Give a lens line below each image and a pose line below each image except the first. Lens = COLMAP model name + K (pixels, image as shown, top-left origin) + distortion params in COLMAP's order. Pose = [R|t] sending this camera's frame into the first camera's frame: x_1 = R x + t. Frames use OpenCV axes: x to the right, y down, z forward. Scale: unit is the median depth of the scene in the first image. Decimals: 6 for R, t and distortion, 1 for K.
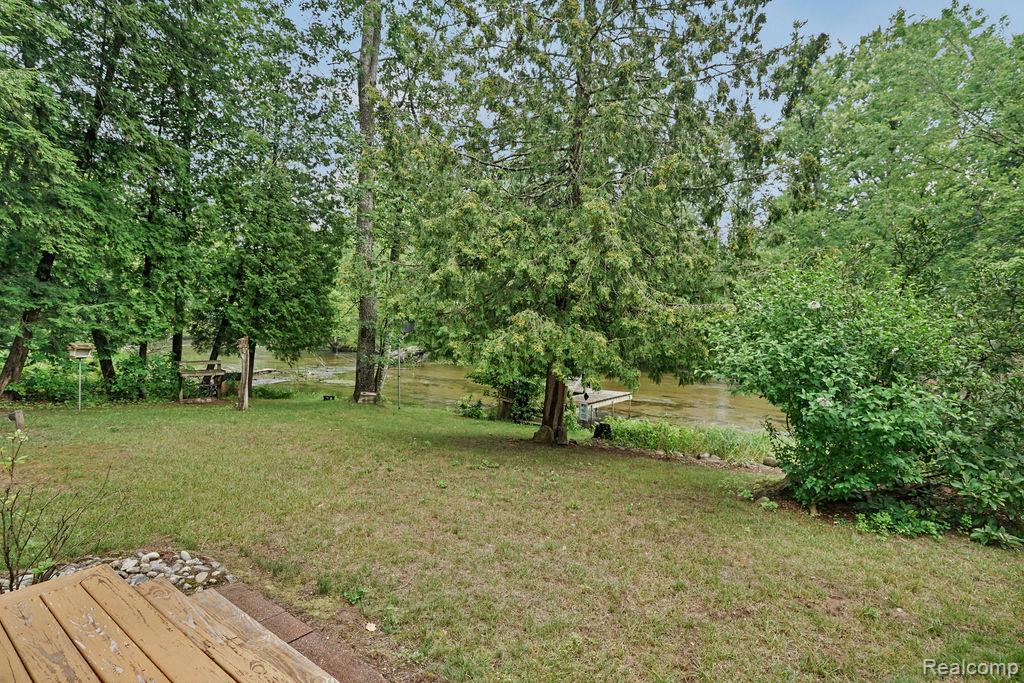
lens RADIAL K [[523.7, 0, 513.1], [0, 523.7, 338.9], [0, 0, 1]] dist [0.002717, 0.000955]
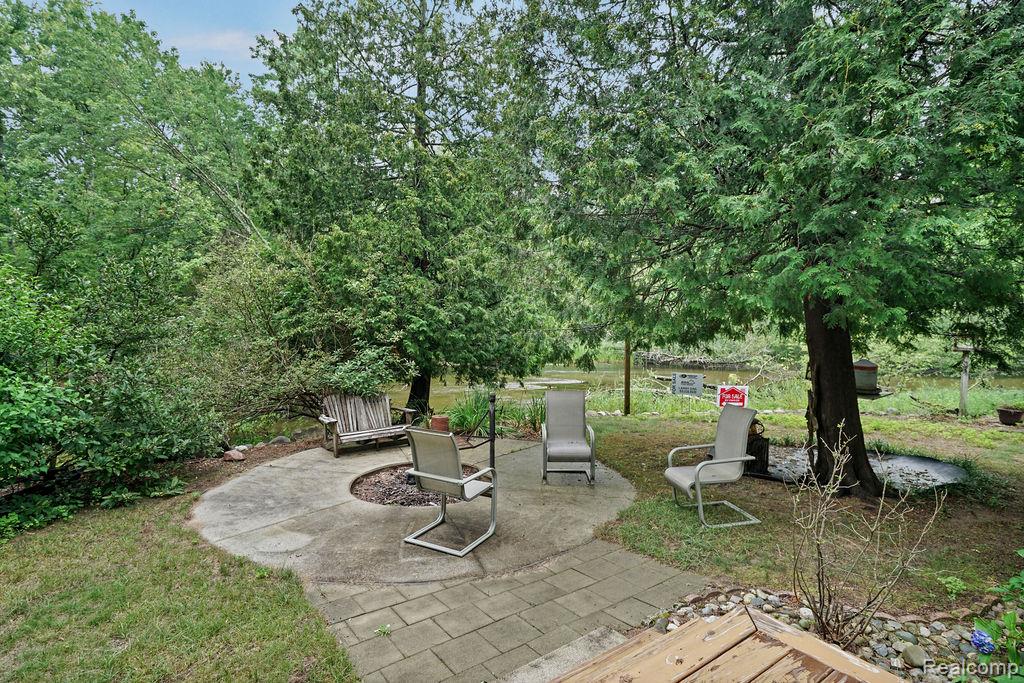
lens RADIAL K [[523.7, 0, 513.1], [0, 523.7, 338.9], [0, 0, 1]] dist [0.002717, 0.000955]
pose [[0.288441, -0.052540, 0.956055, 0.077234], [0.037841, 0.998339, 0.043447, 0.007460], [-0.956750, 0.023647, 0.289950, -0.165456]]
